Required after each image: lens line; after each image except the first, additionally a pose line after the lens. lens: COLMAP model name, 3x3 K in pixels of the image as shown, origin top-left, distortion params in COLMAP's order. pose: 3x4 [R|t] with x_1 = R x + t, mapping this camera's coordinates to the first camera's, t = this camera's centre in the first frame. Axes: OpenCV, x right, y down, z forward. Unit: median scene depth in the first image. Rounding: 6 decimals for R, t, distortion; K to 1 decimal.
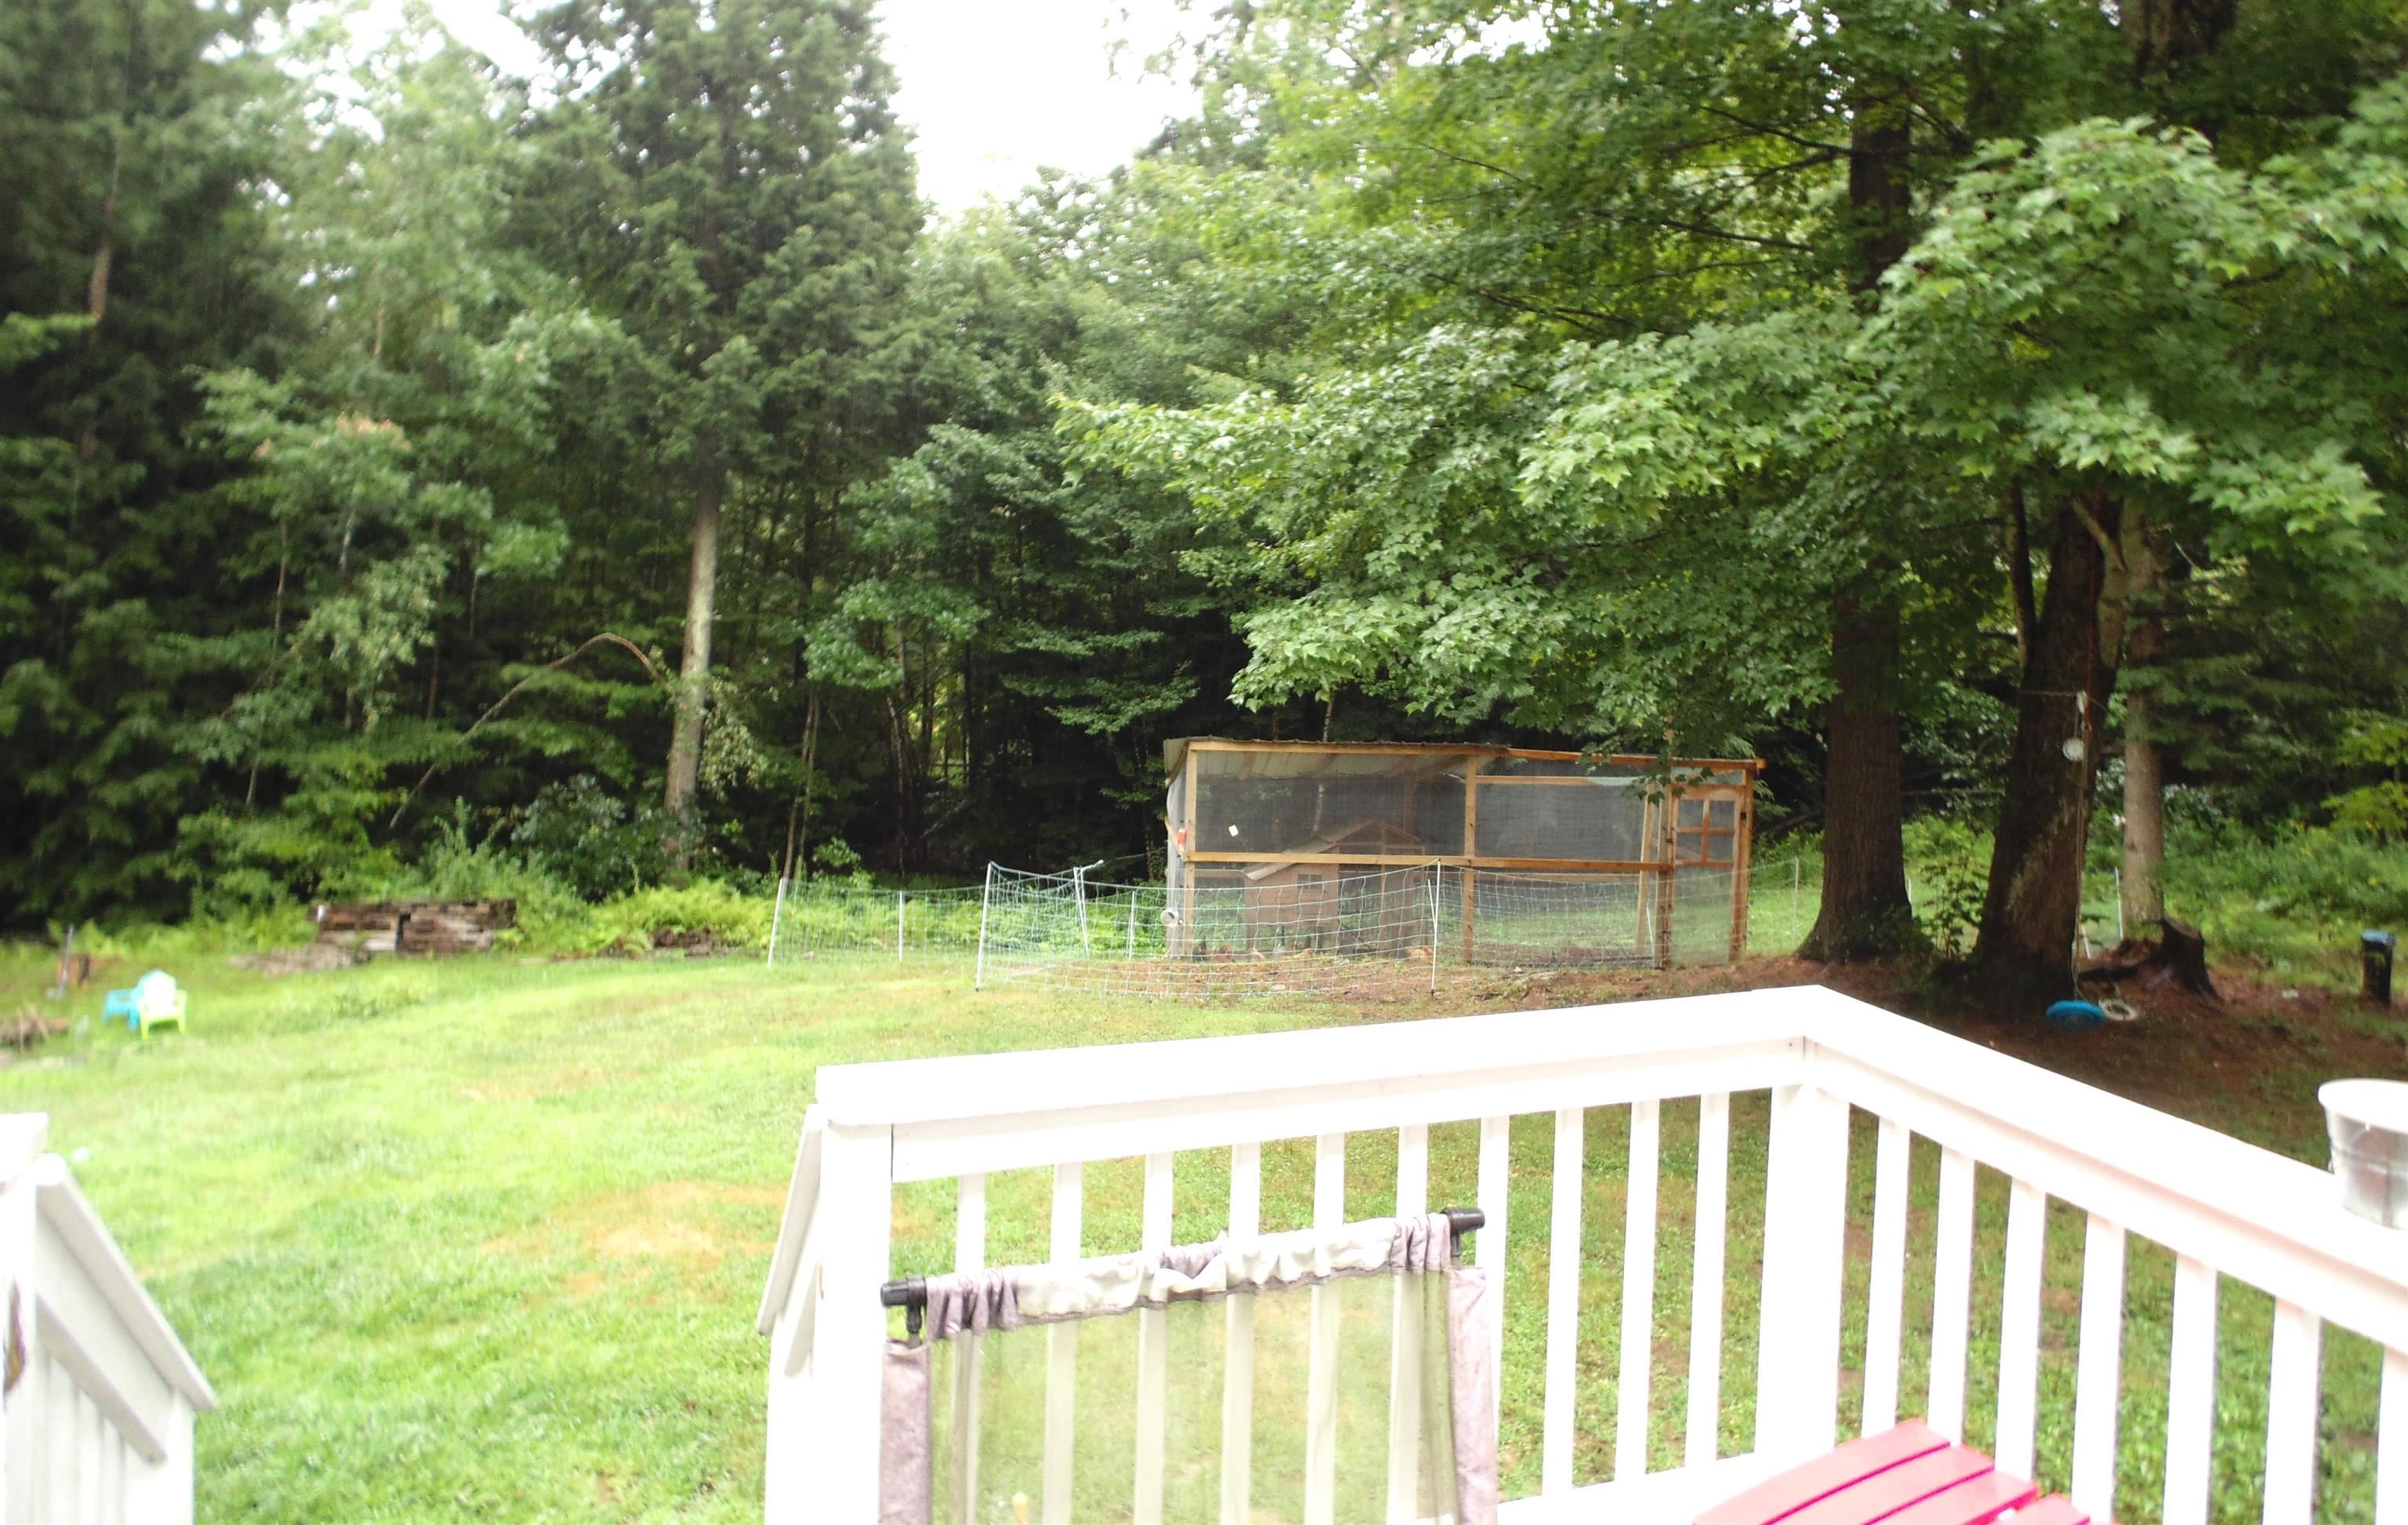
lens RADIAL K [[1808.9, 0, 1204.0], [0, 1808.9, 762.5], [0, 0, 1]] dist [-0.008248, -0.012476]
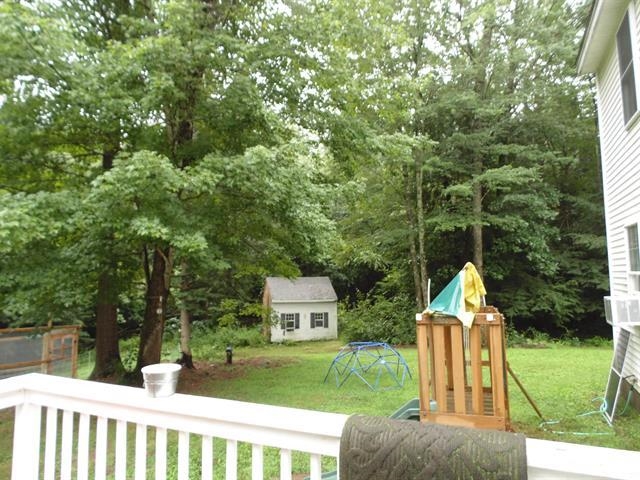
lens RADIAL K [[473.0, 0, 320.0], [0, 473.0, 240.0], [0, 0, 1]] dist [-0.009383, -0.000997]
pose [[0.619786, 0.015169, 0.784624, -0.088924], [0.078031, 0.993667, -0.080848, -0.041764], [-0.780882, 0.111334, 0.614677, 0.066676]]
